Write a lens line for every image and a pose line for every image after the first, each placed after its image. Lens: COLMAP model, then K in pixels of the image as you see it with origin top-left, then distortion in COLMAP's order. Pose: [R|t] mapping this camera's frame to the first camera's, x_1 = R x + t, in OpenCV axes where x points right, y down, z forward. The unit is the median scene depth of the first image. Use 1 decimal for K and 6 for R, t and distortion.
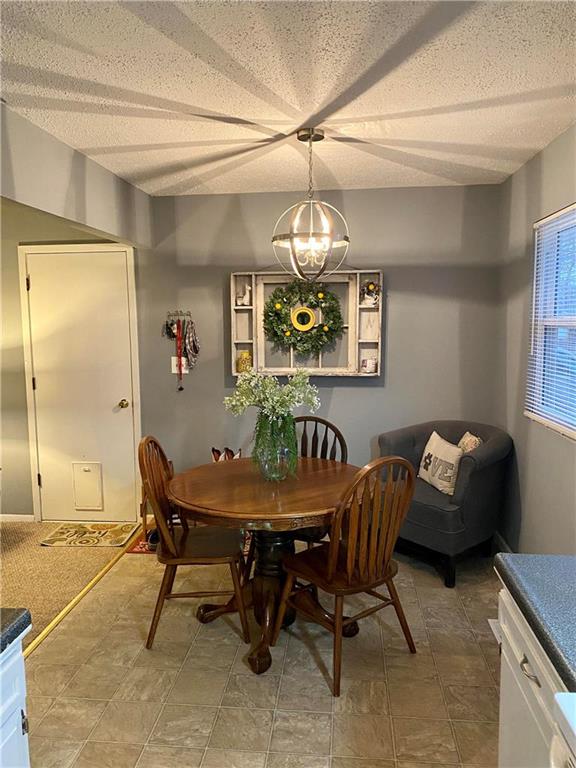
lens RADIAL K [[579.7, 0, 287.5], [0, 579.7, 385.1], [0, 0, 1]] dist [0.001470, -0.008934]
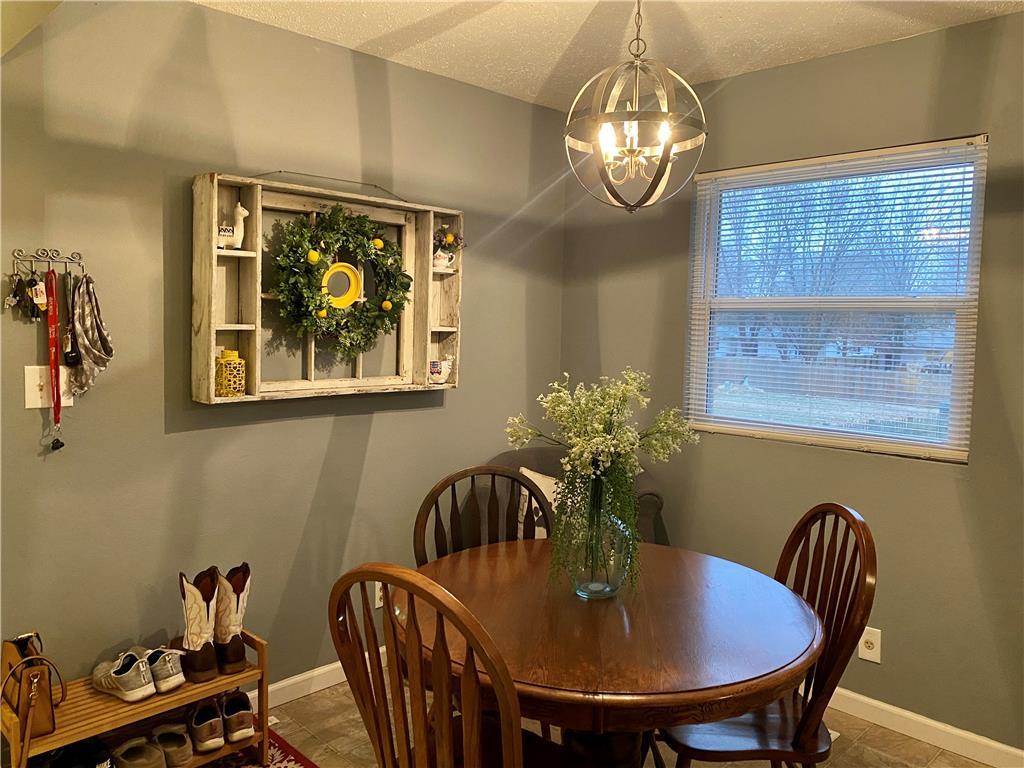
lens RADIAL K [[772.9, 0, 511.0], [0, 772.9, 382.9], [0, 0, 1]] dist [0.001470, -0.008934]
pose [[0.634332, -0.042119, 0.771913, -0.402964], [0.065652, 0.997842, 0.000496, -0.016902], [-0.770268, 0.050363, 0.635728, 0.433220]]
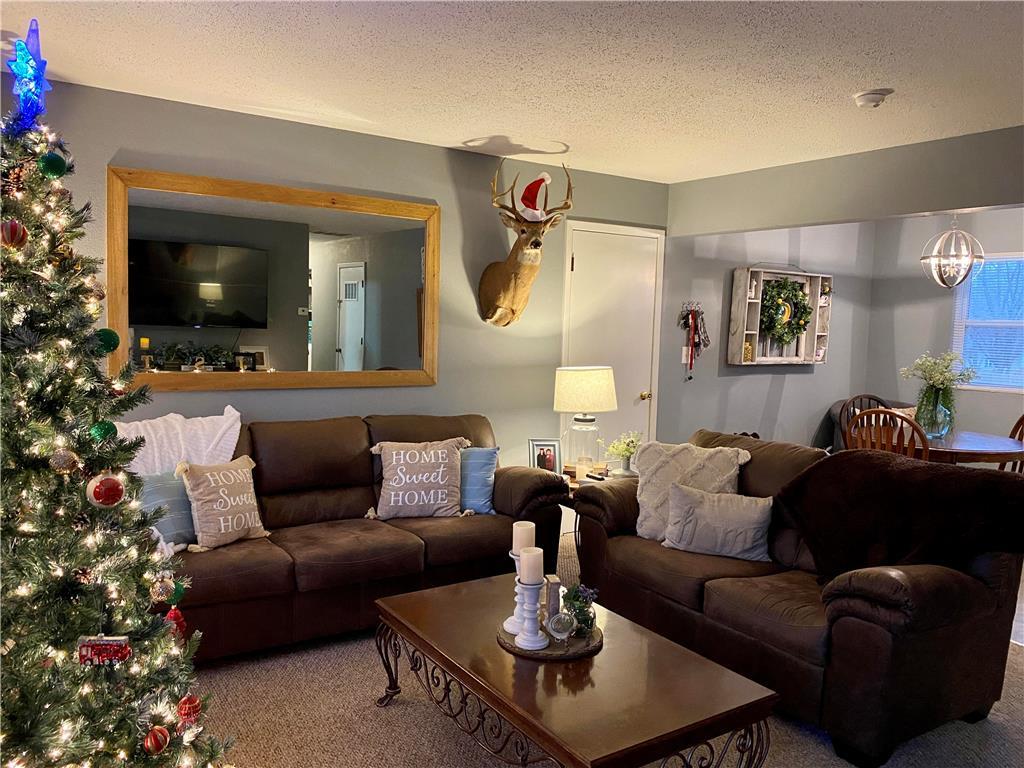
lens RADIAL K [[772.9, 0, 512.2], [0, 772.9, 380.2], [0, 0, 1]] dist [0.001470, -0.008934]
pose [[0.776094, -0.021986, 0.630234, -1.290571], [0.035539, 0.999329, -0.008901, 0.009817], [-0.629615, 0.029306, 0.776354, 0.164910]]
